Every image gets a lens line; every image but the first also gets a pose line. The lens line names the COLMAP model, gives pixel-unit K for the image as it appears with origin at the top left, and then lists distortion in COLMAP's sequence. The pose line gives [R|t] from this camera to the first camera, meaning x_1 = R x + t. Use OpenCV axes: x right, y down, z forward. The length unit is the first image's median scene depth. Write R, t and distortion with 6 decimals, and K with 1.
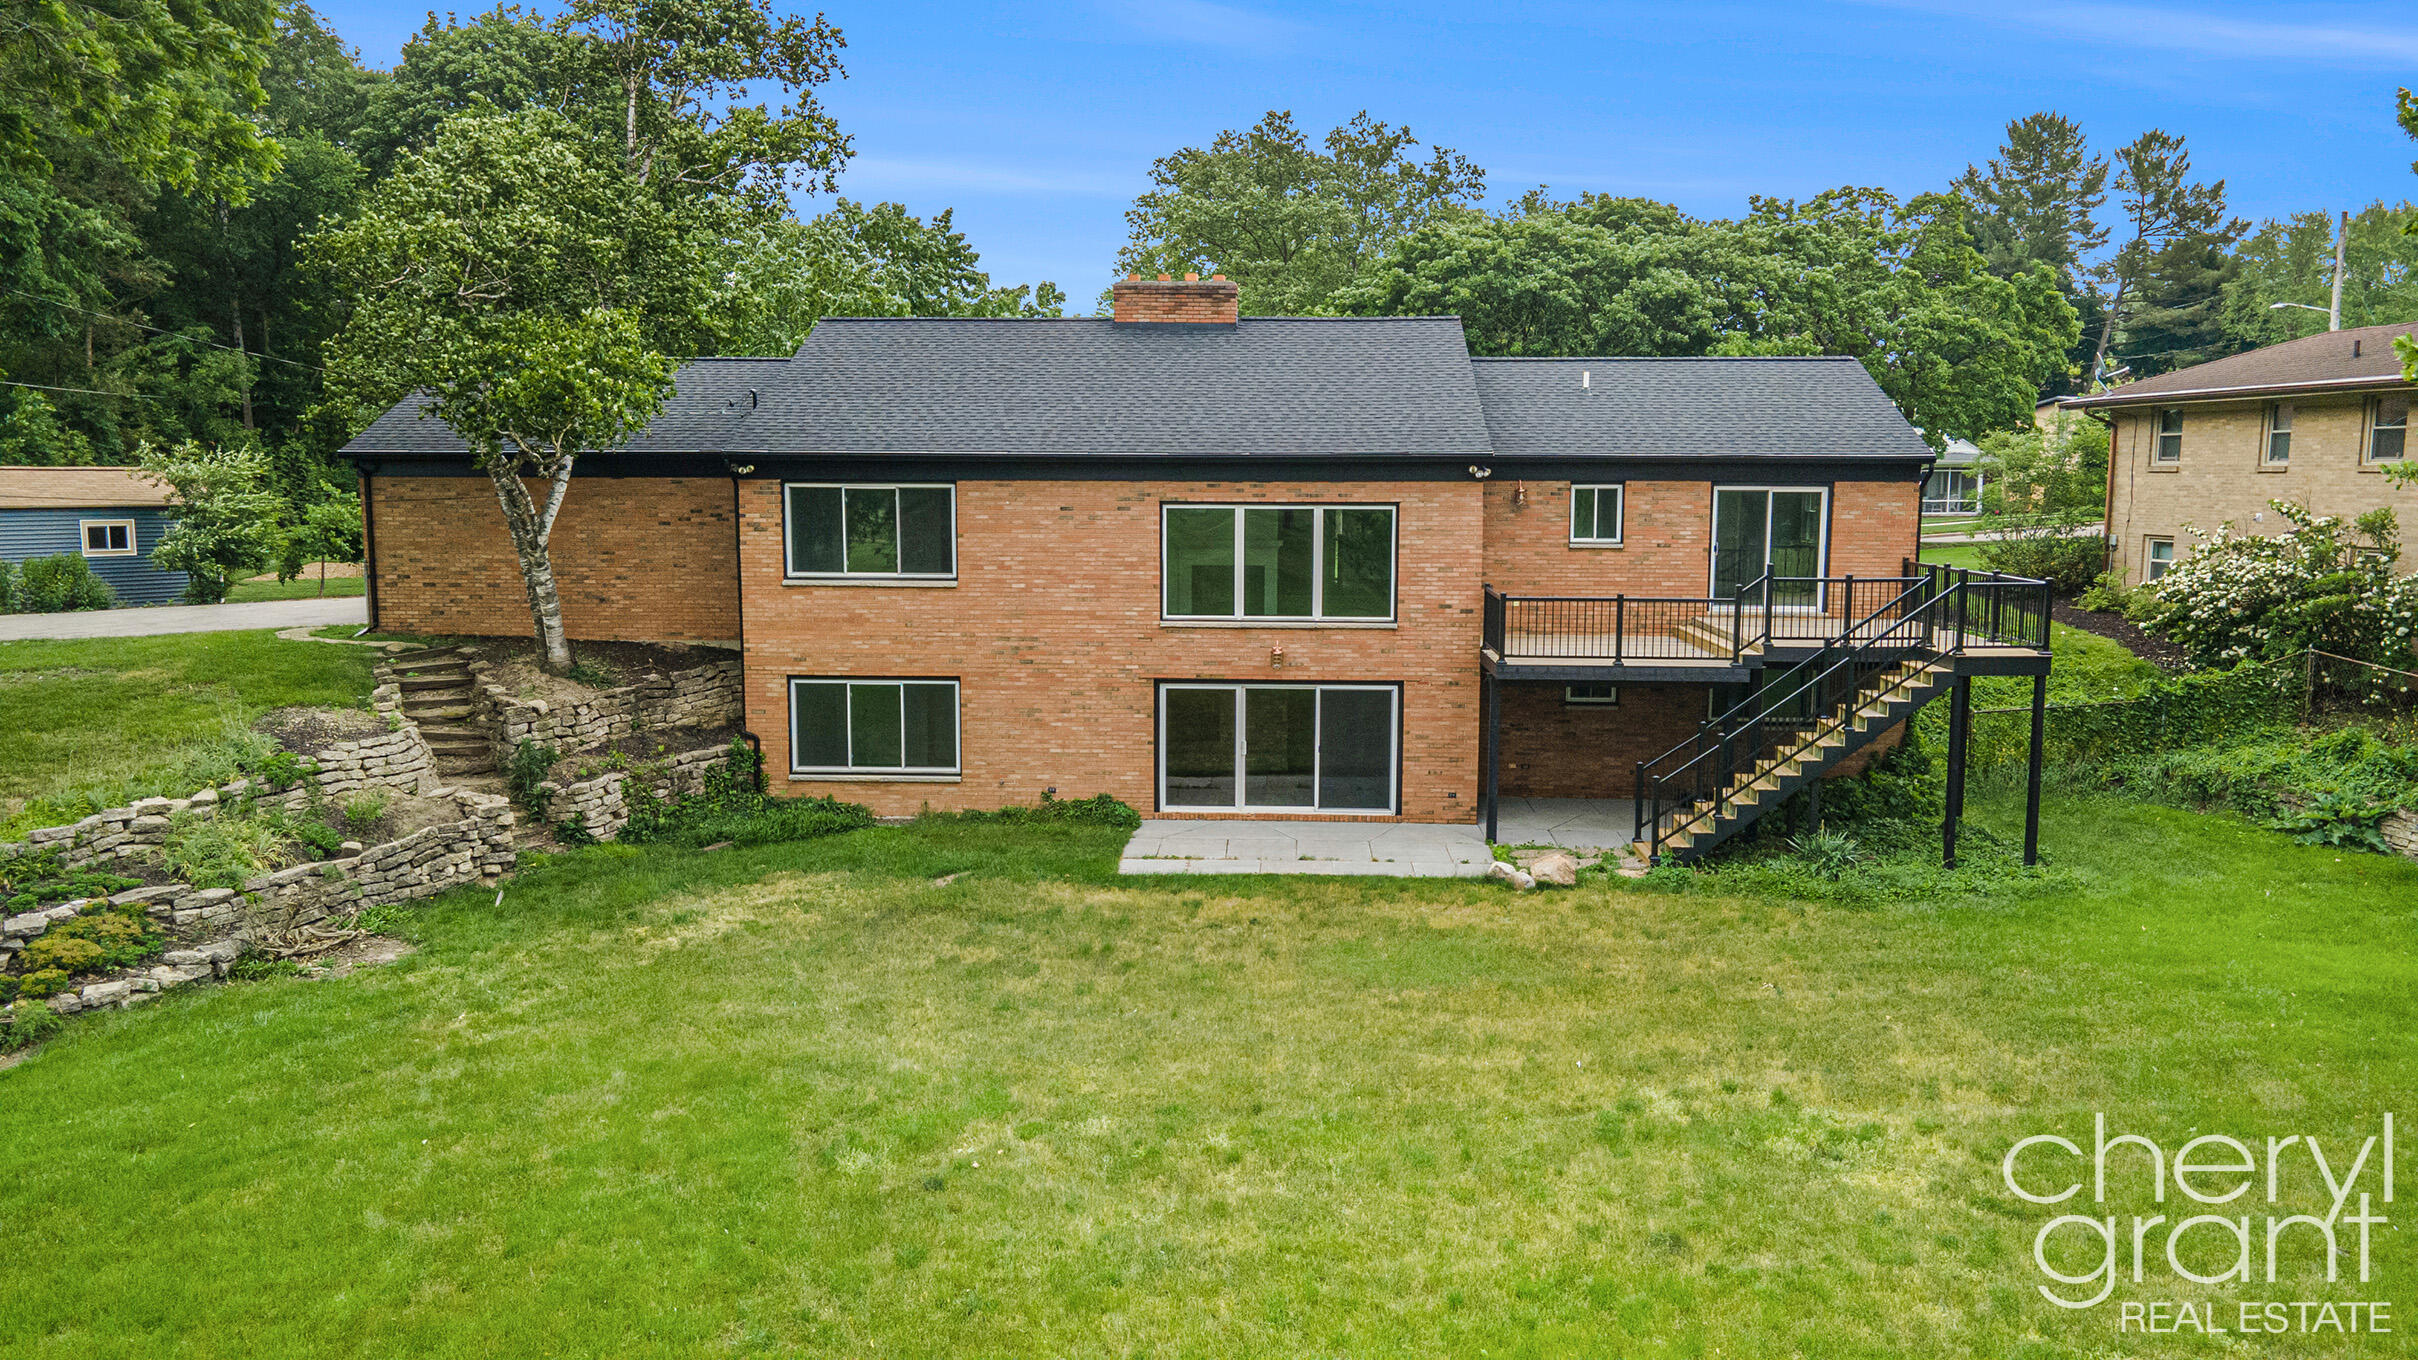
lens RADIAL K [[1780.4, 0, 1209.0], [0, 1780.4, 680.0], [0, 0, 1]] dist [-0.001667, 0.044499]
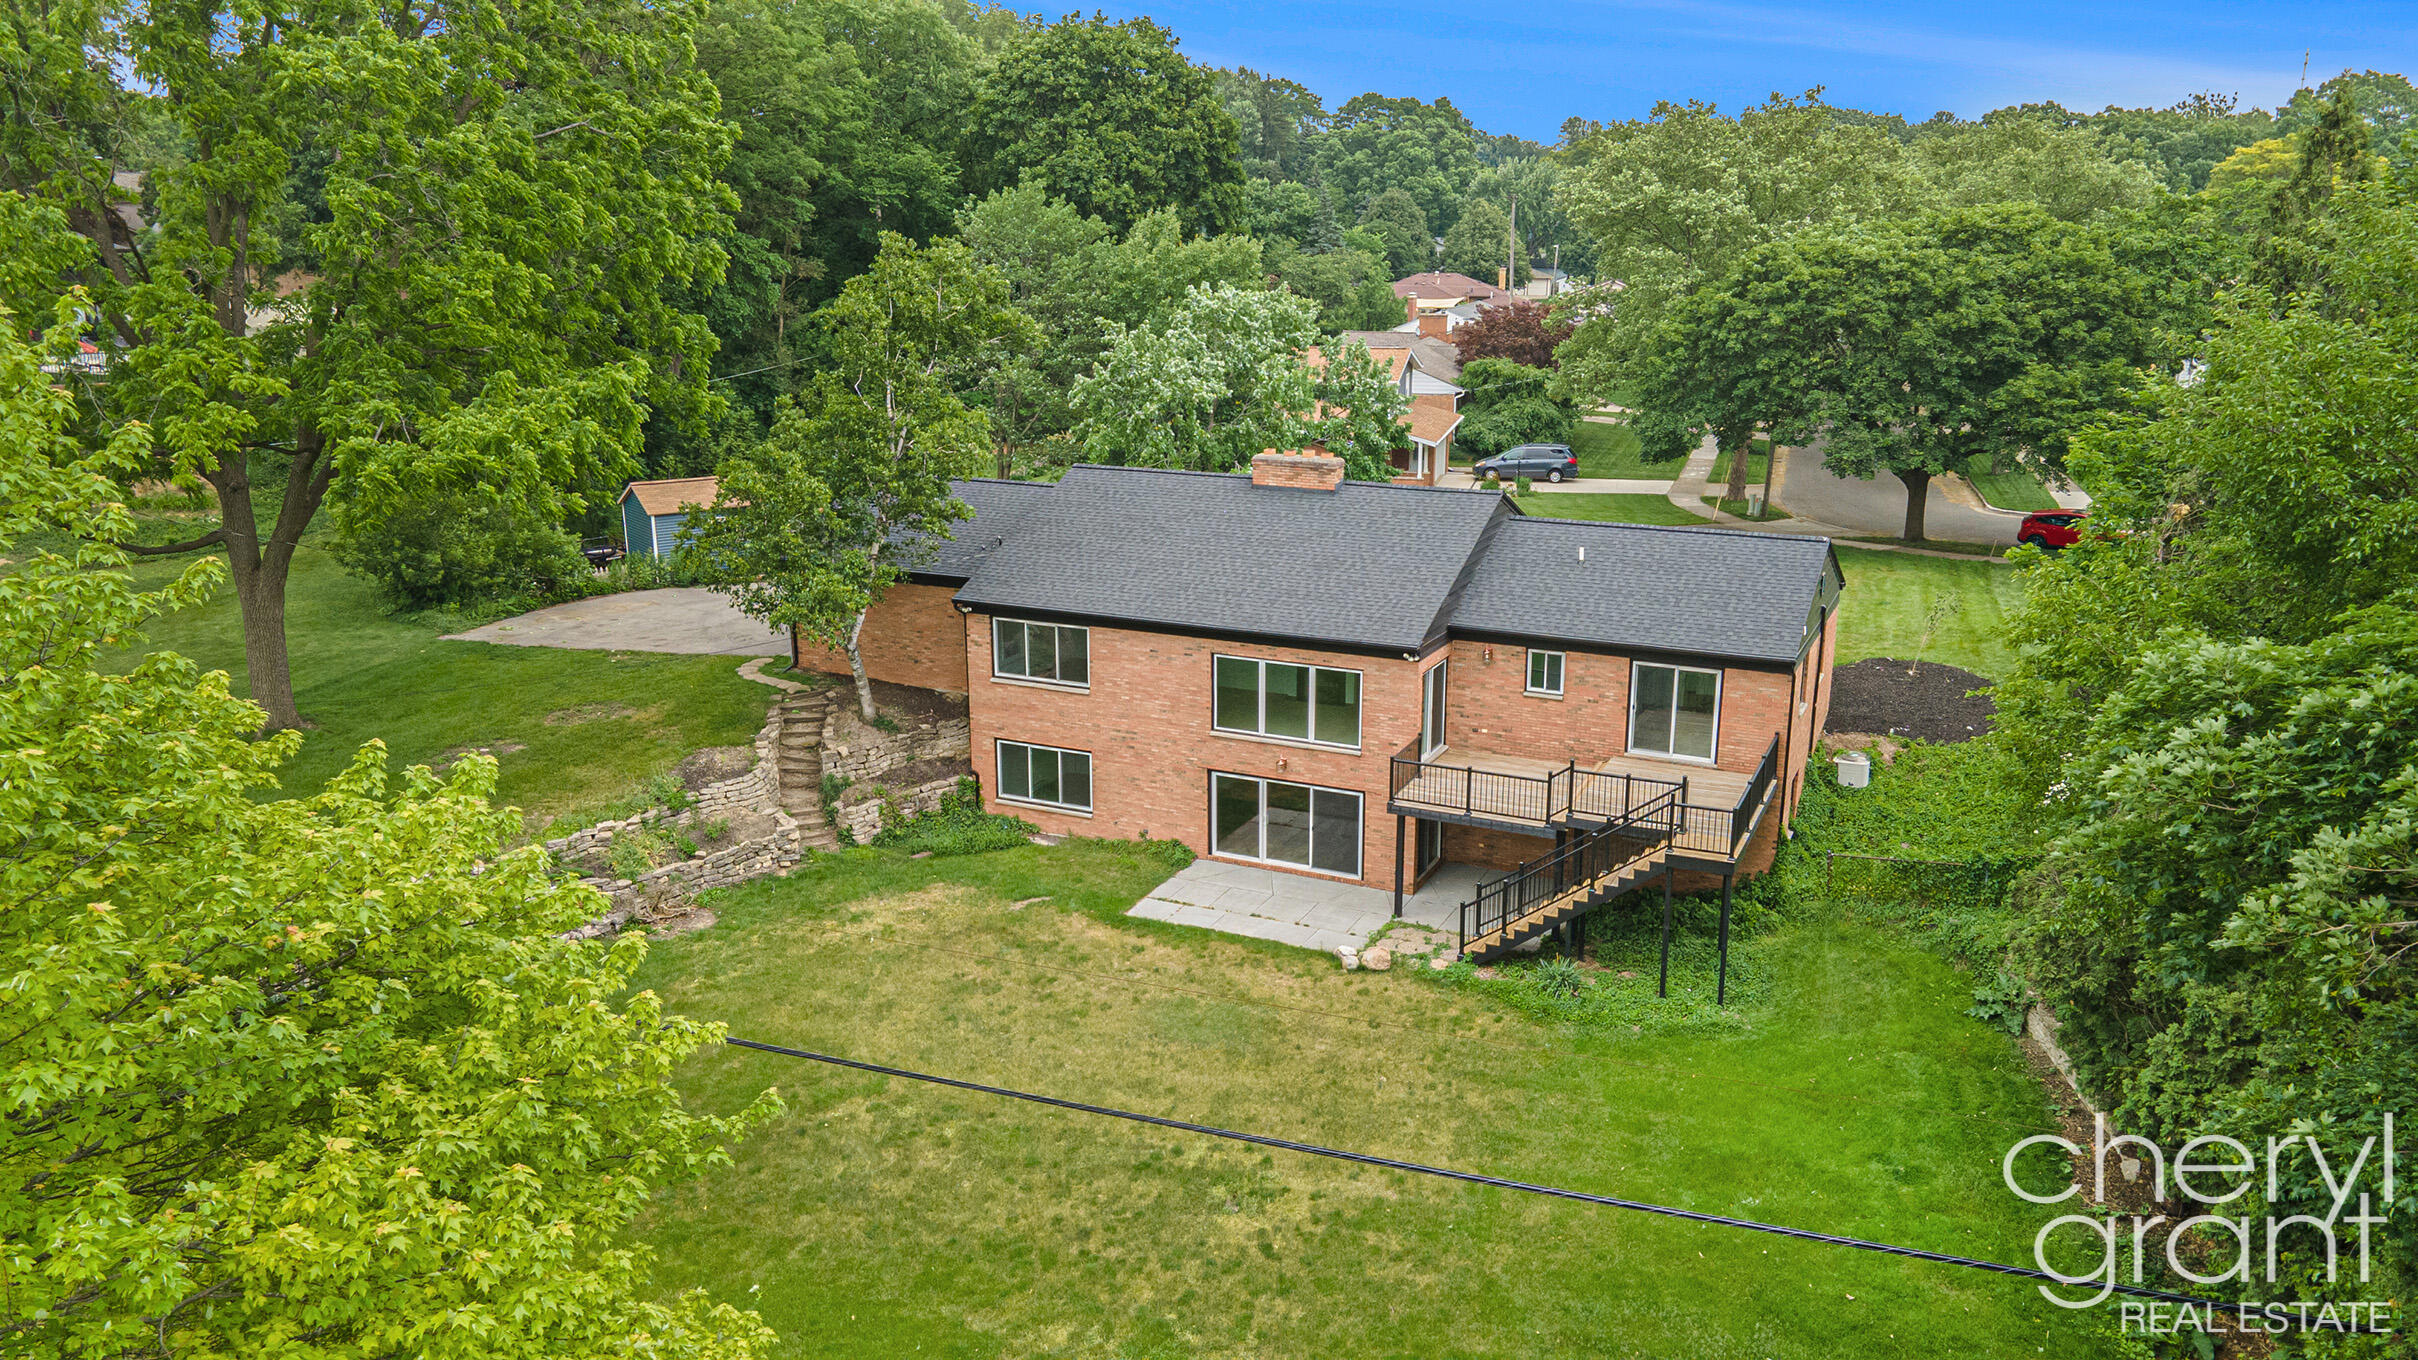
lens RADIAL K [[1818.5, 0, 1205.4], [0, 1818.5, 617.6], [0, 0, 1]] dist [0.002102, 0.001346]
pose [[0.916787, 0.083064, -0.390644, 0.548518], [-0.040284, 0.992377, 0.116472, -0.301432], [0.397340, -0.091043, 0.913144, -0.369890]]
